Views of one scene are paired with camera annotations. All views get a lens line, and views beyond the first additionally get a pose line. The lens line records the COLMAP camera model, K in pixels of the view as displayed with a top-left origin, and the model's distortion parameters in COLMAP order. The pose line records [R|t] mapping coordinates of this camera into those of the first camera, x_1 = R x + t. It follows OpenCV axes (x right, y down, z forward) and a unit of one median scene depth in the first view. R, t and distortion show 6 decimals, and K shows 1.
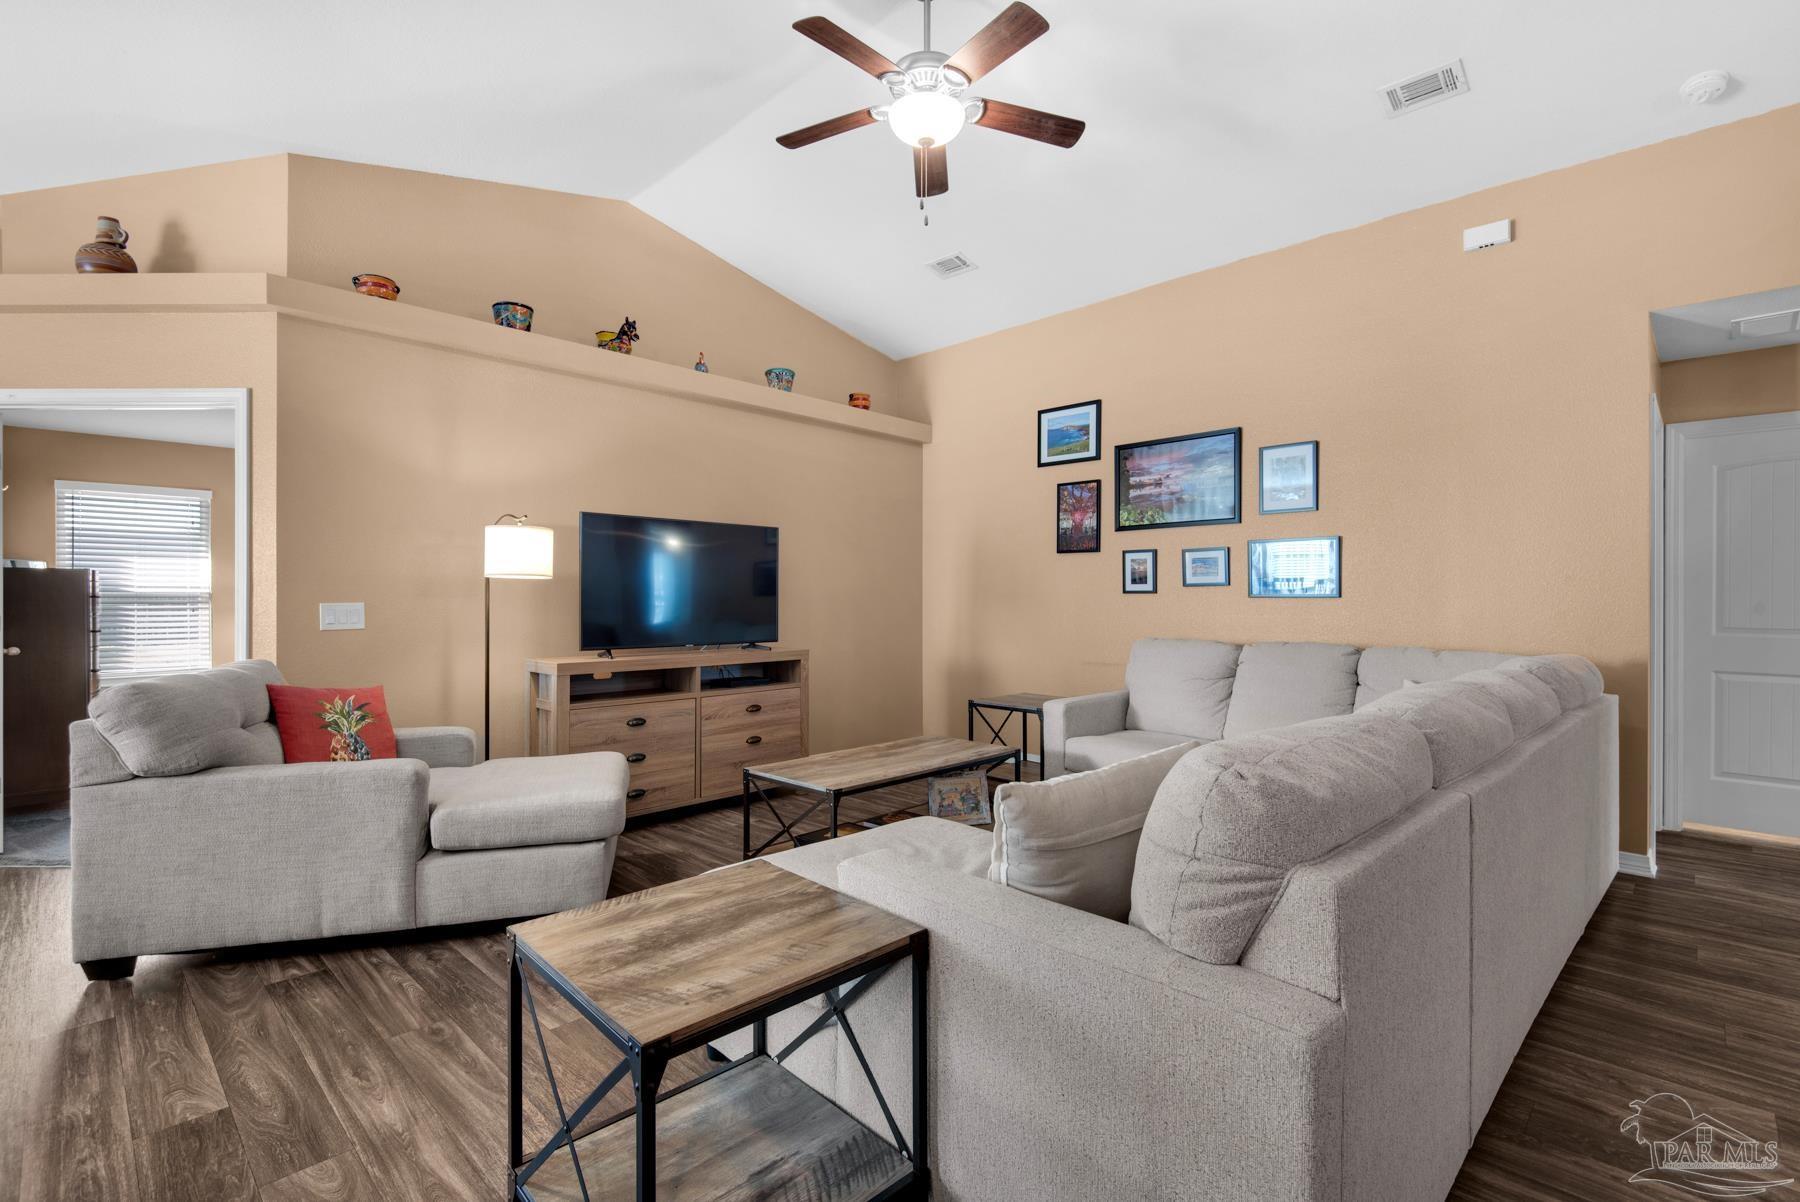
lens RADIAL K [[808.0, 0, 903.8], [0, 808.0, 592.9], [0, 0, 1]] dist [0.027523, -0.021828]
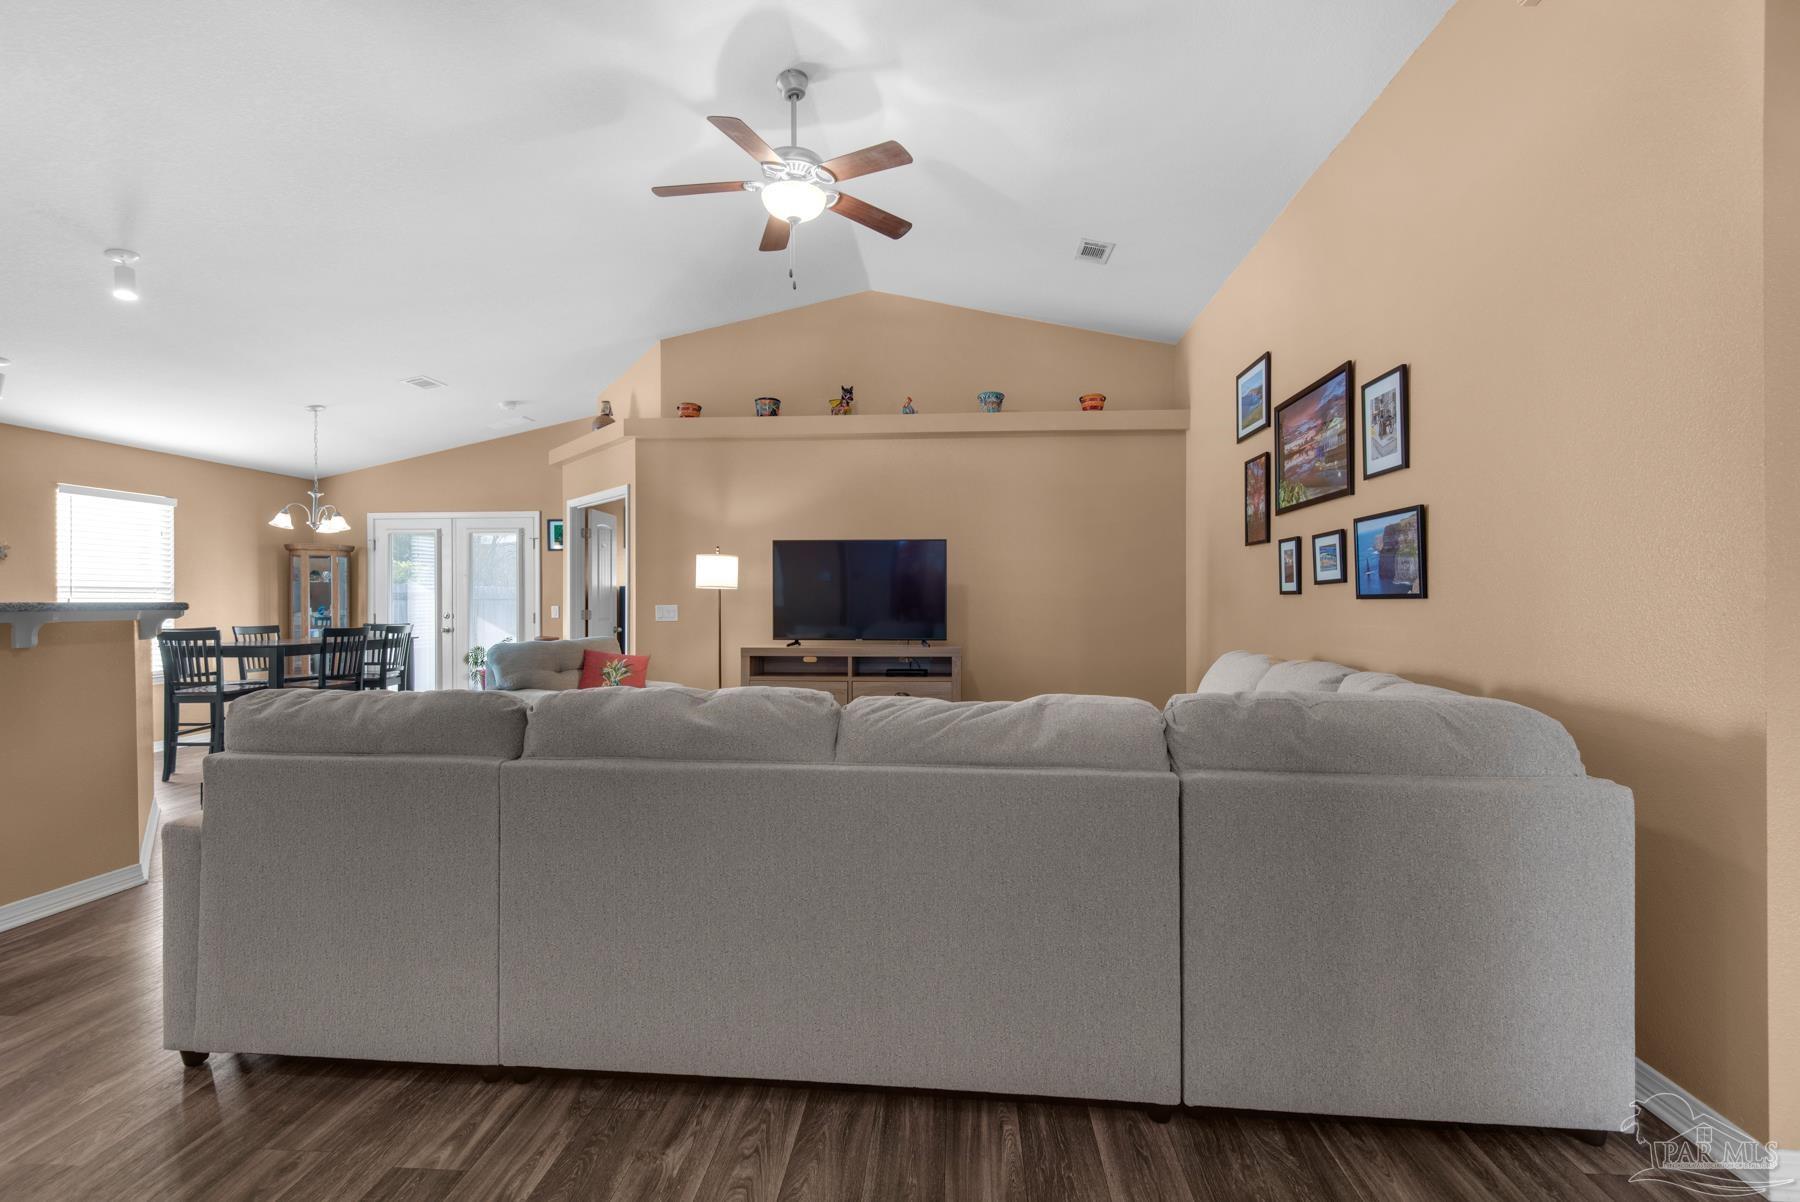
lens RADIAL K [[813.4, 0, 906.7], [0, 813.4, 605.3], [0, 0, 1]] dist [0.028306, -0.023018]
pose [[0.649862, 0.001108, -0.760052, 0.677140], [0.009007, 0.999917, 0.009159, 0.001041], [0.759999, -0.012797, 0.649798, 0.218558]]
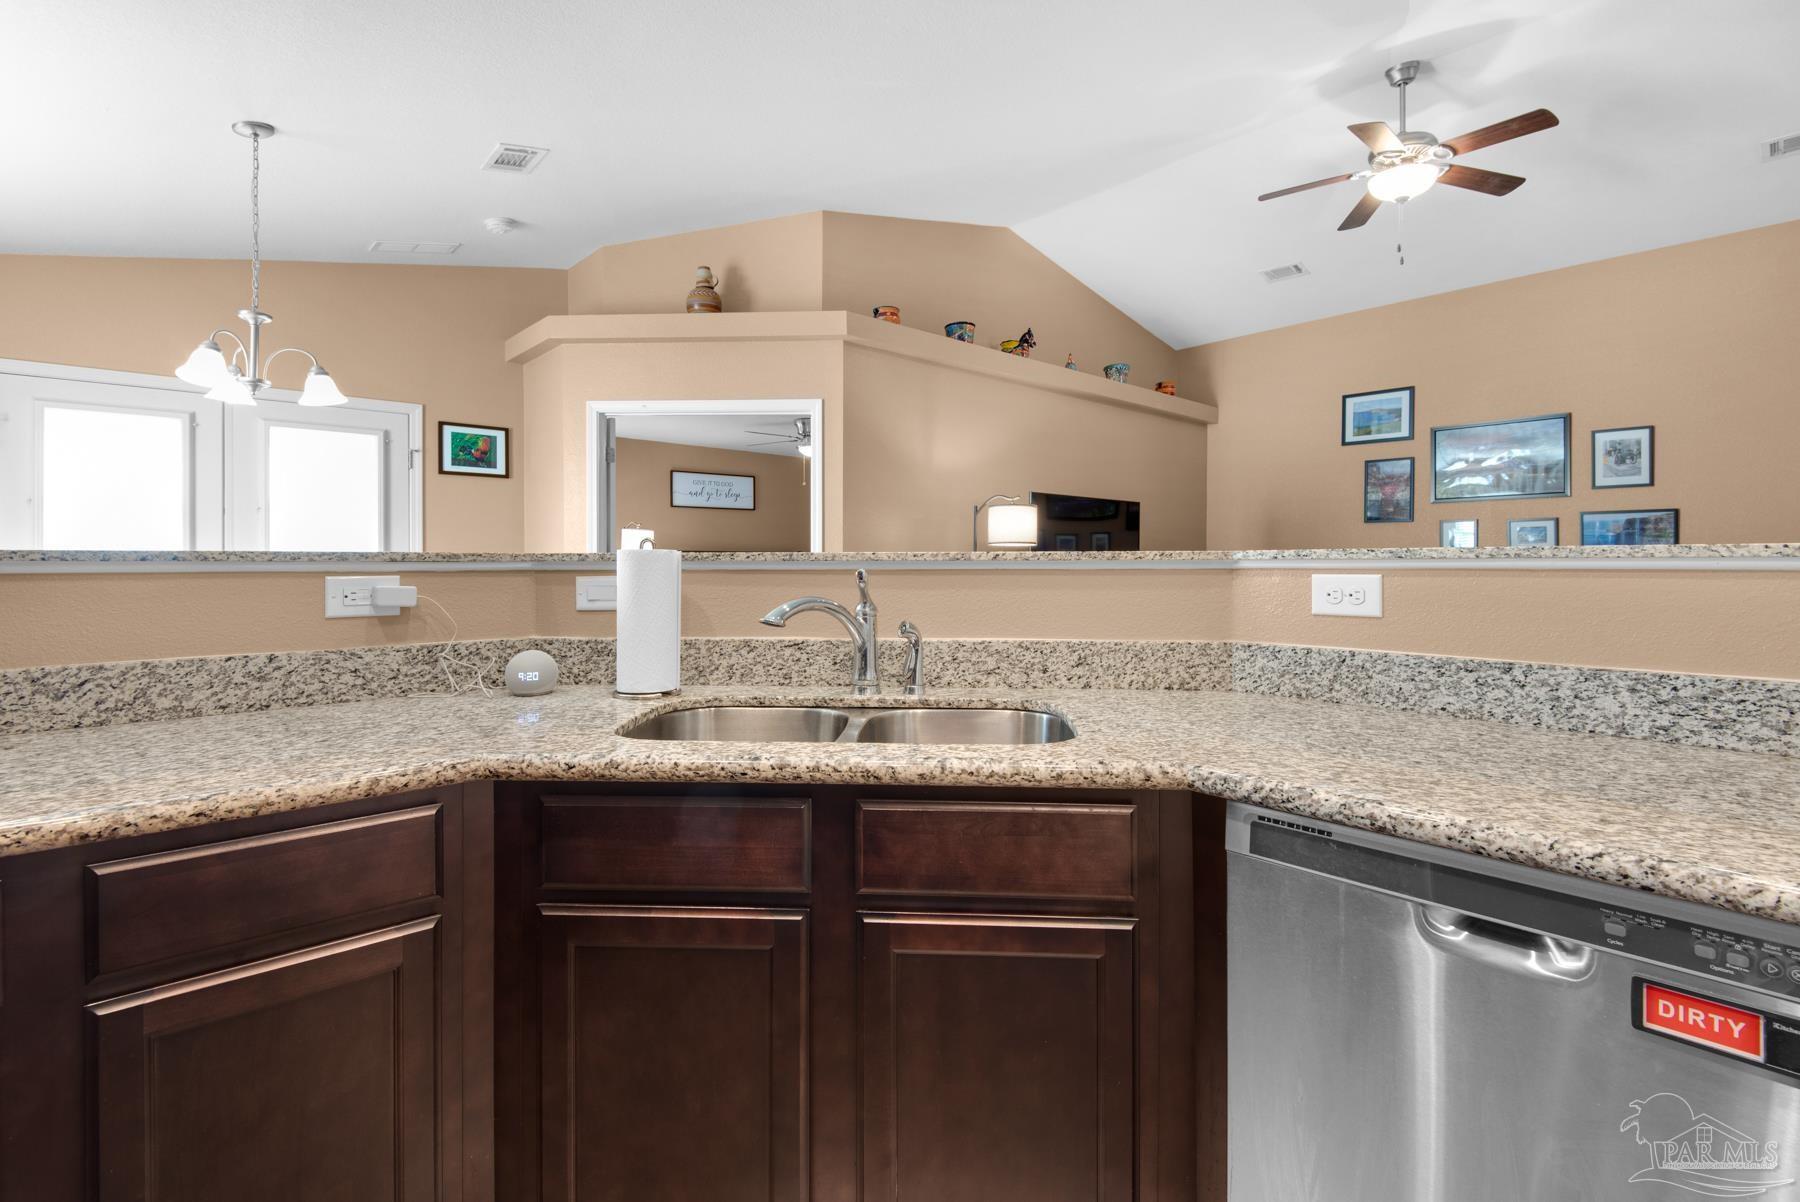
lens RADIAL K [[827.4, 0, 898.8], [0, 827.4, 560.3], [0, 0, 1]] dist [0.029802, -0.019048]
pose [[0.998029, 0.000201, -0.062751, -0.434503], [-0.000084, 0.999998, 0.001870, 0.001626], [0.062752, -0.001861, 0.998027, -0.223887]]
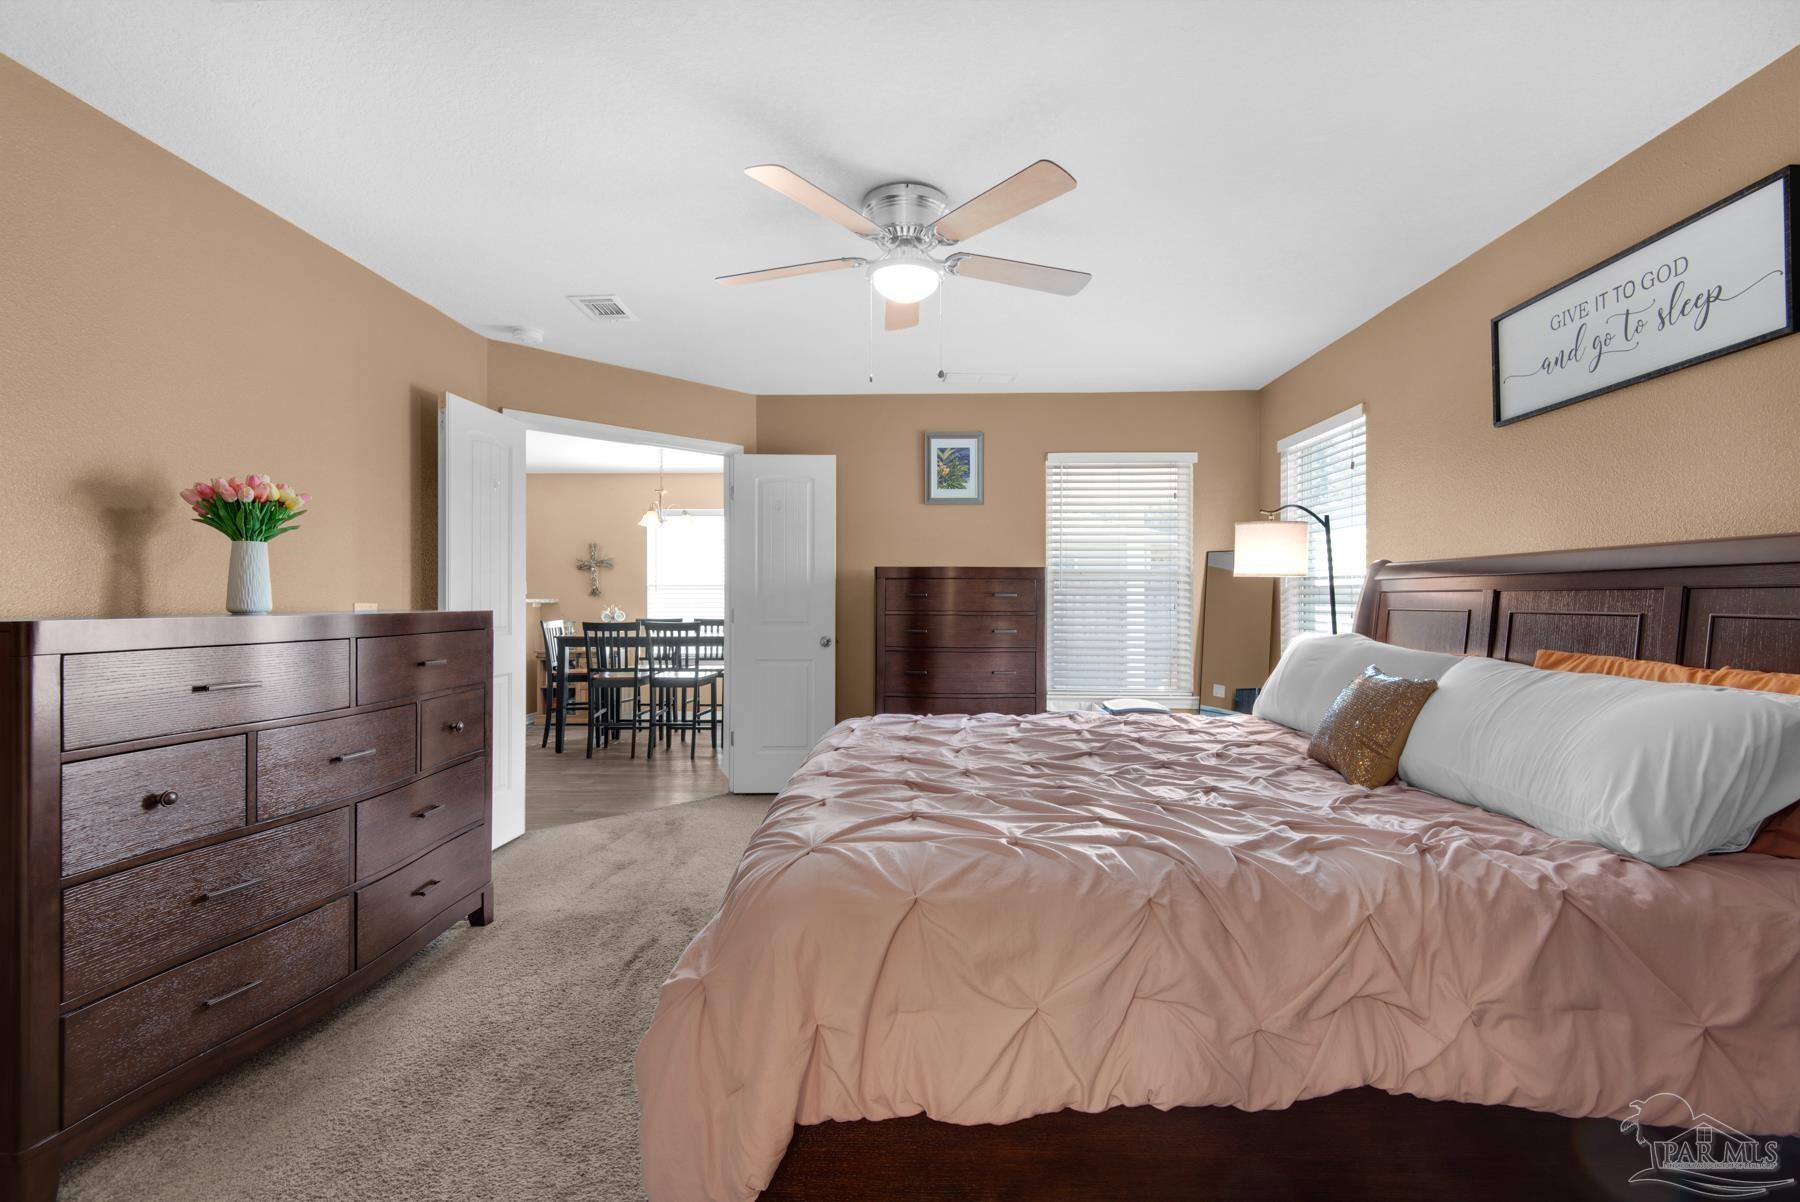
lens RADIAL K [[813.4, 0, 906.7], [0, 813.4, 605.3], [0, 0, 1]] dist [0.028306, -0.023018]
pose [[-0.726953, 0.004998, -0.686669, -0.305080], [0.006940, 0.999976, -0.000069, 0.016613], [0.686652, -0.004816, -0.726970, 1.620999]]
